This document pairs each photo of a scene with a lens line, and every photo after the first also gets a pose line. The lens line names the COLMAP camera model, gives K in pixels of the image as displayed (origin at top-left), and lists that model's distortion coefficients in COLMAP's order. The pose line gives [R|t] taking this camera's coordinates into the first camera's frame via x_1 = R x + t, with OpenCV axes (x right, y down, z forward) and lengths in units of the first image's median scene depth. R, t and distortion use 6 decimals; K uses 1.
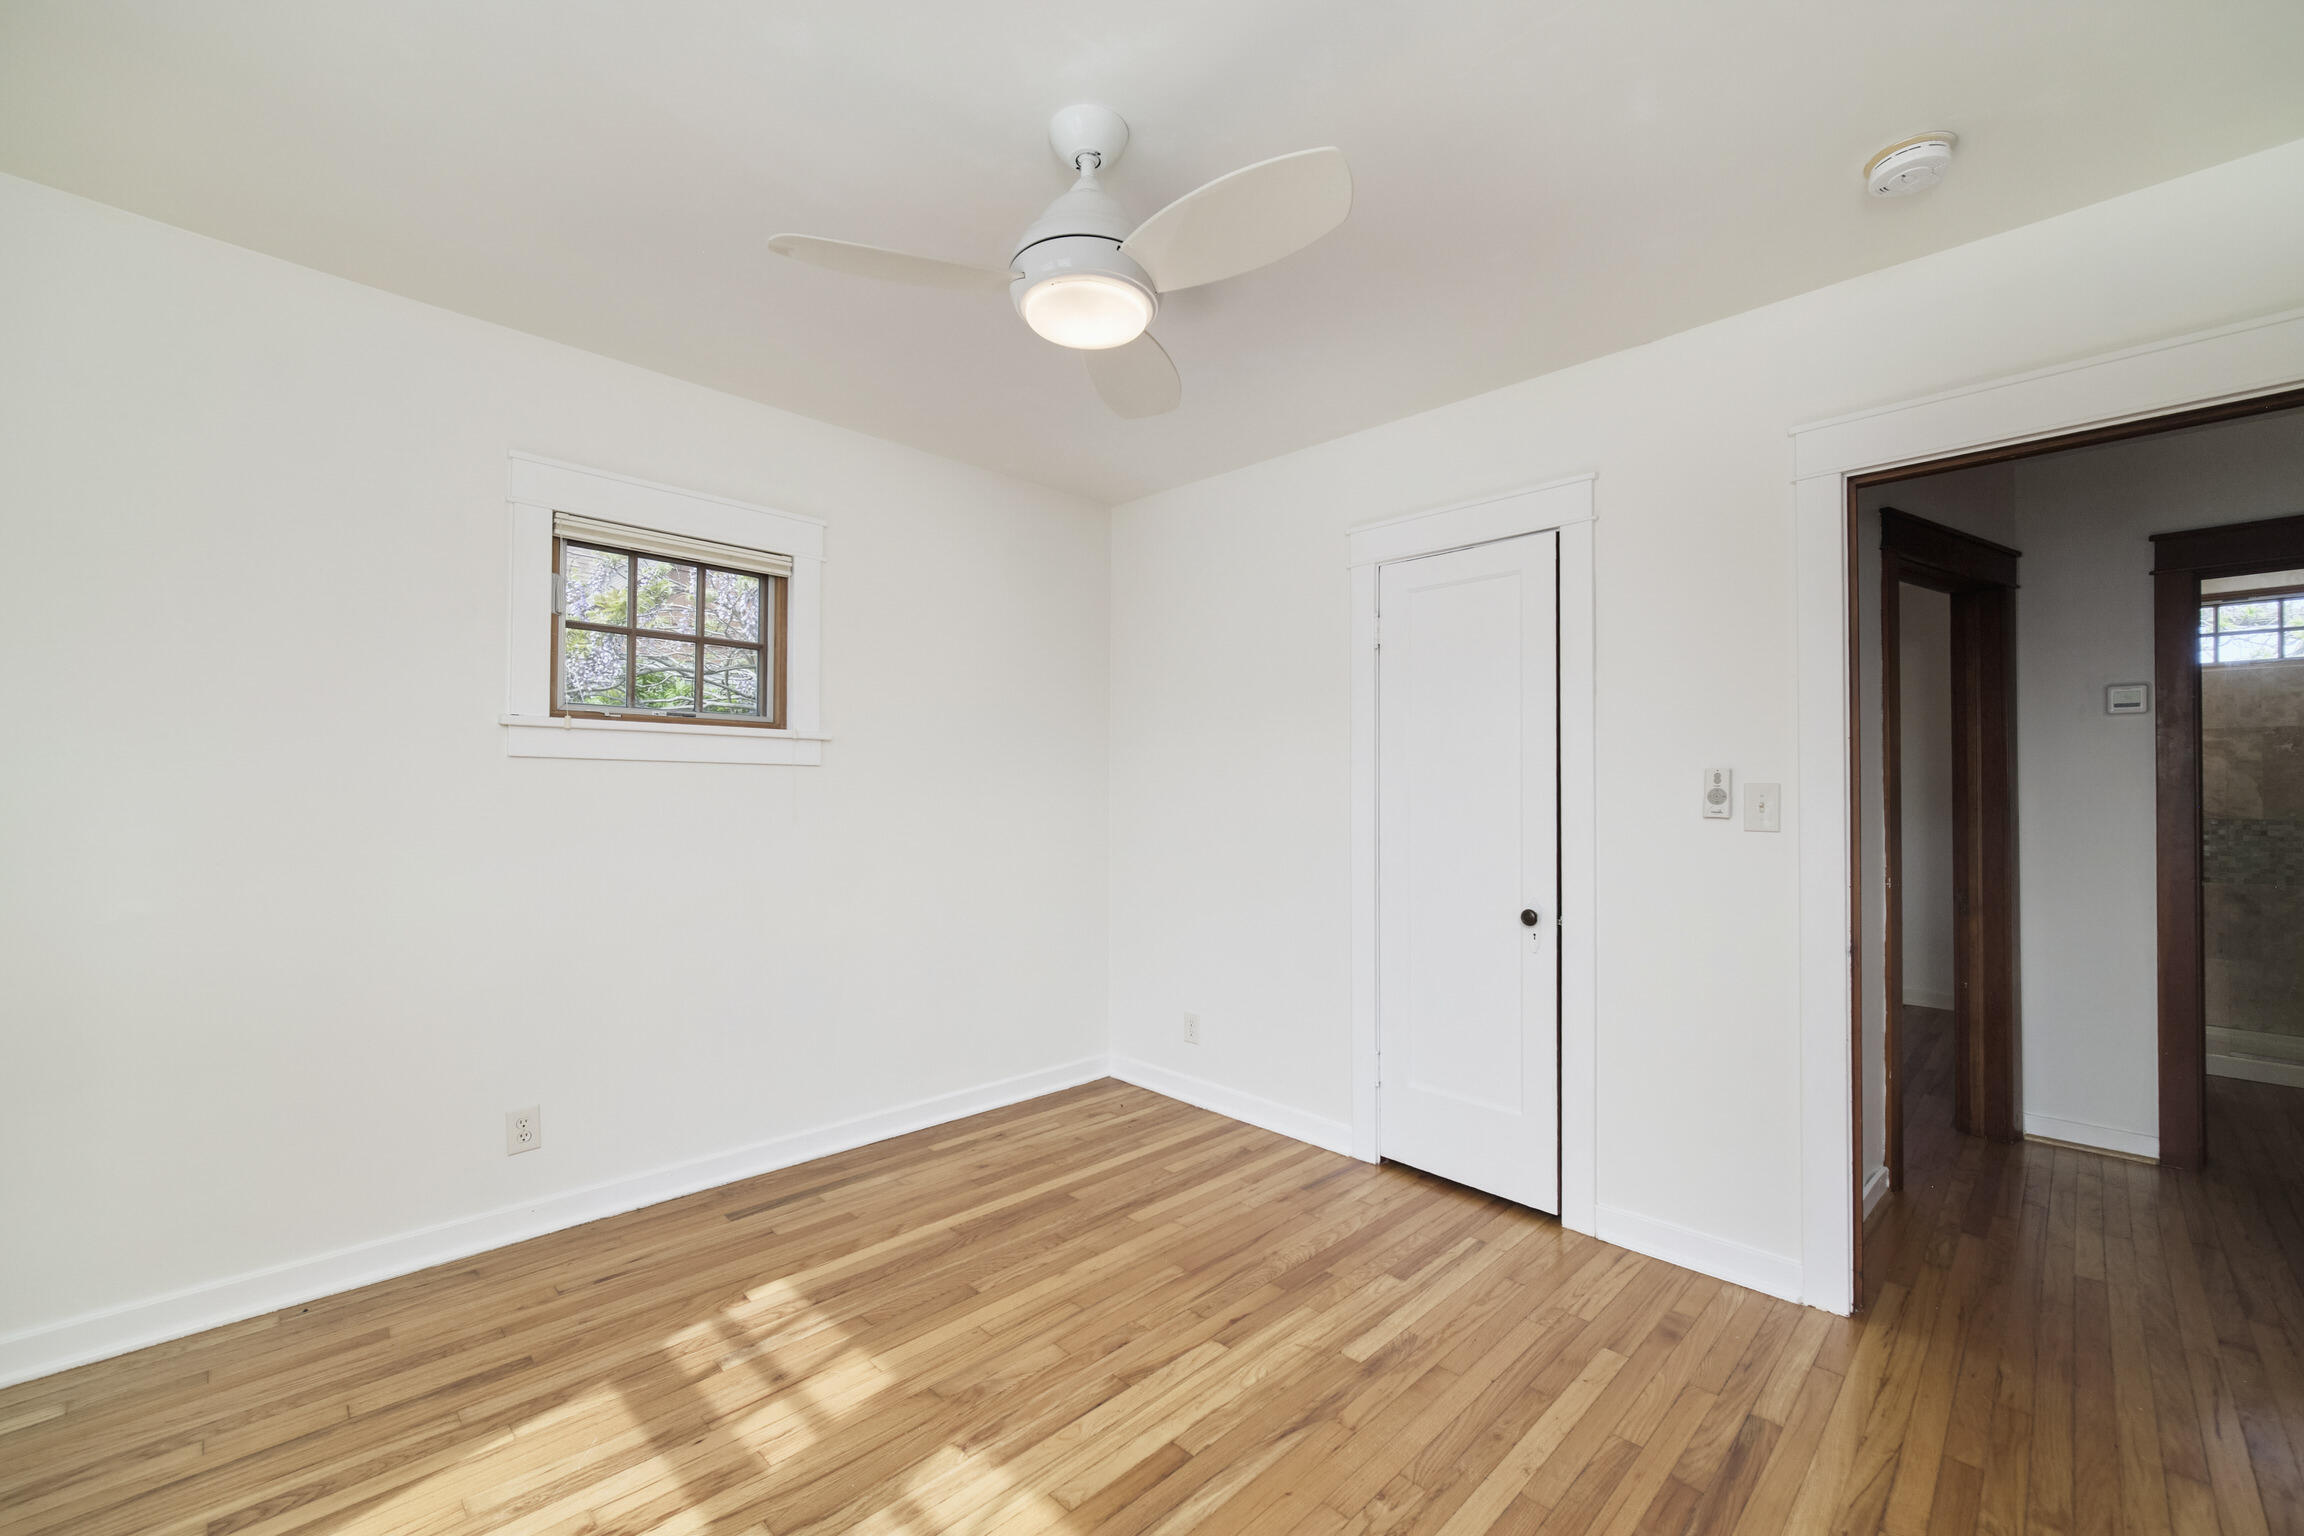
lens RADIAL K [[908.2, 0, 1143.2], [0, 908.2, 782.9], [0, 0, 1]] dist [-0.003263, -0.000769]
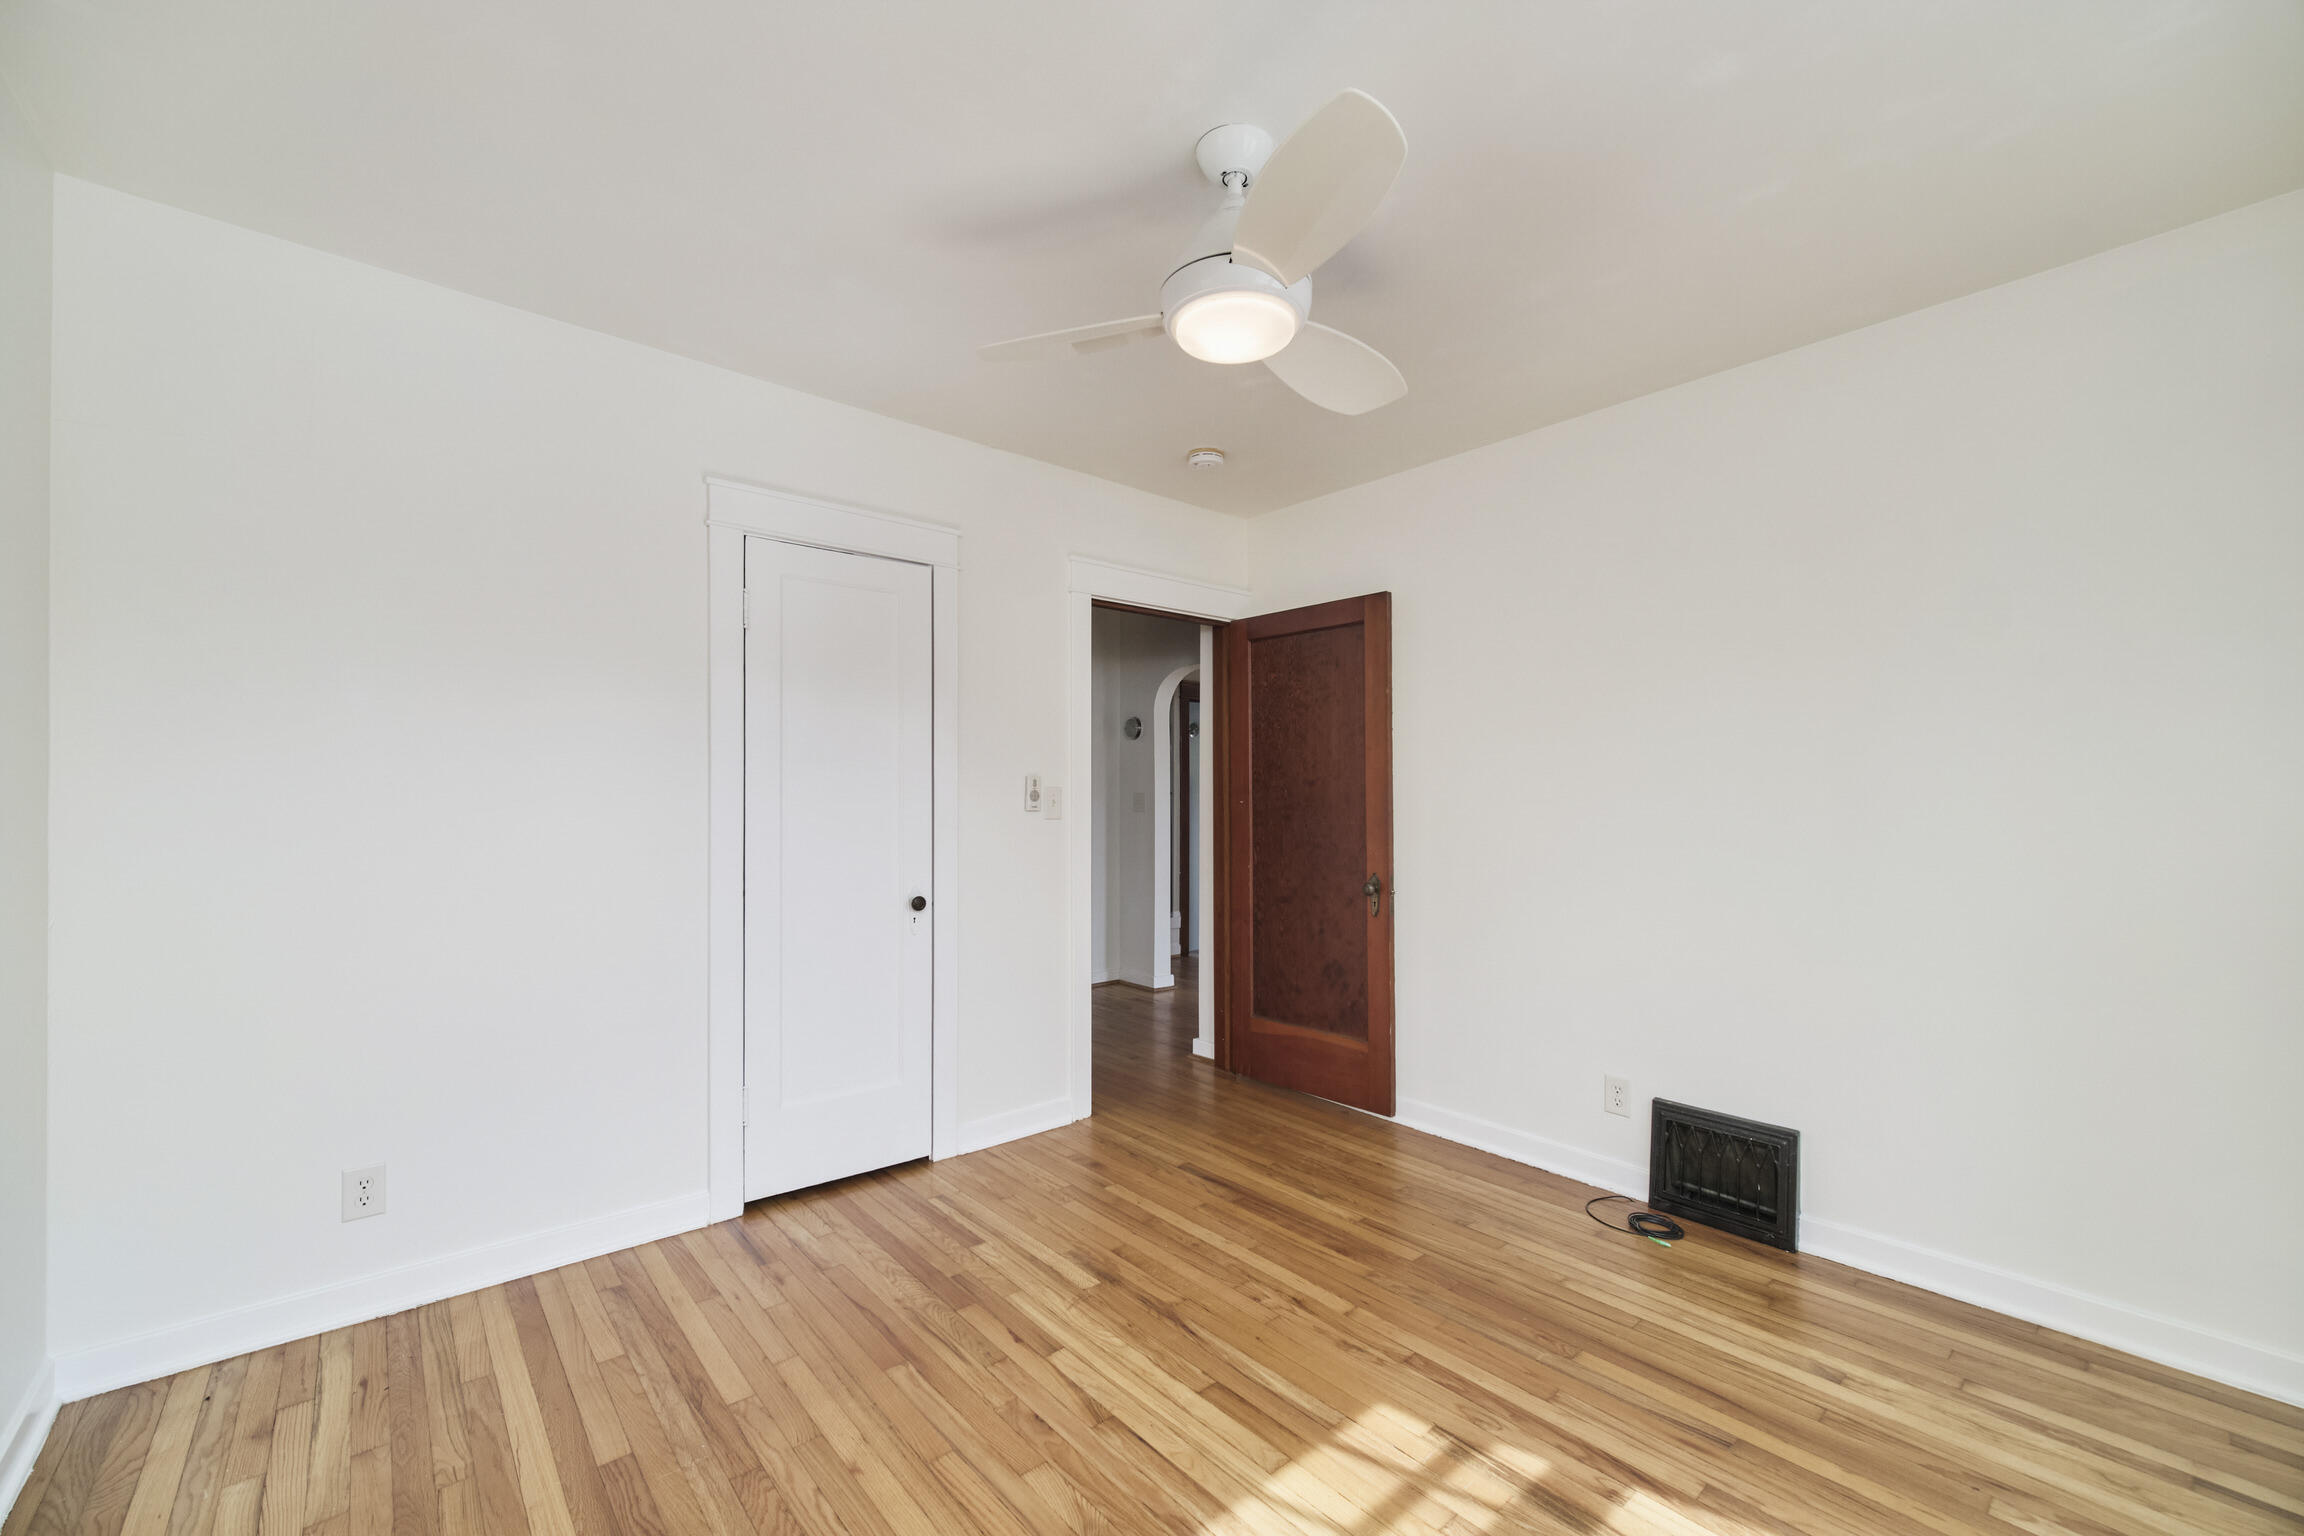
lens RADIAL K [[908.2, 0, 1140.0], [0, 908.2, 779.3], [0, 0, 1]] dist [-0.003263, -0.000769]
pose [[0.090985, 0.011529, 0.995786, -0.946873], [-0.016229, 0.999817, -0.010093, 0.000236], [-0.995720, -0.015242, 0.091155, 0.867520]]
